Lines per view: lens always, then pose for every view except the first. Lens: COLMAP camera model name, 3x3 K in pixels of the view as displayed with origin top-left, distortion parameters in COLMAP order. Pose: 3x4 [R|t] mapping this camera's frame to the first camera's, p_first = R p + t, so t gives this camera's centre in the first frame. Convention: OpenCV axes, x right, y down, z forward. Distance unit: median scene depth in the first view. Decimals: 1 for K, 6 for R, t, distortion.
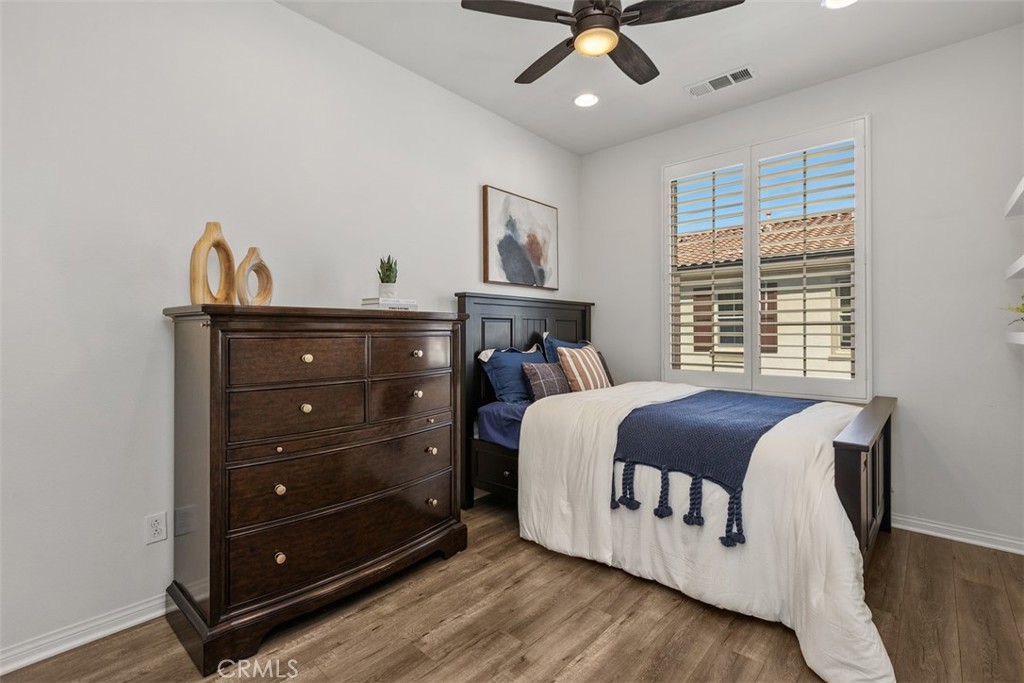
lens RADIAL K [[463.0, 0, 512.9], [0, 463.0, 336.5], [0, 0, 1]] dist [0.005369, -0.001281]
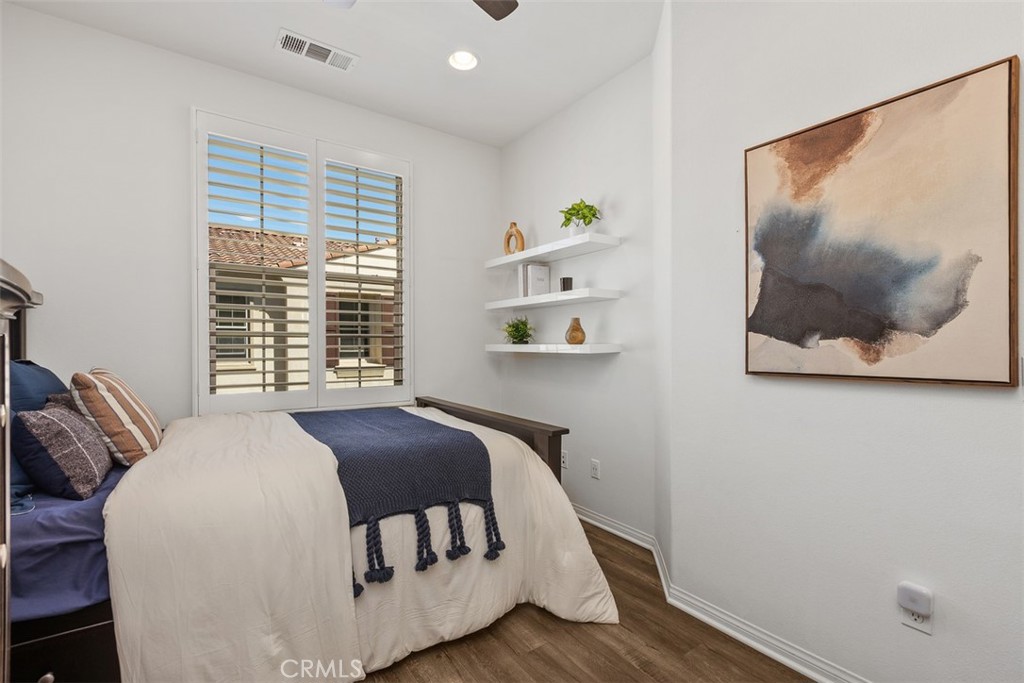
lens RADIAL K [[463.0, 0, 489.8], [0, 463.0, 355.8], [0, 0, 1]] dist [0.005369, -0.001281]
pose [[0.235041, -0.023206, 0.971708, -0.421149], [0.007136, 0.999729, 0.022149, -0.005069], [-0.971959, 0.001728, 0.235143, 0.661868]]
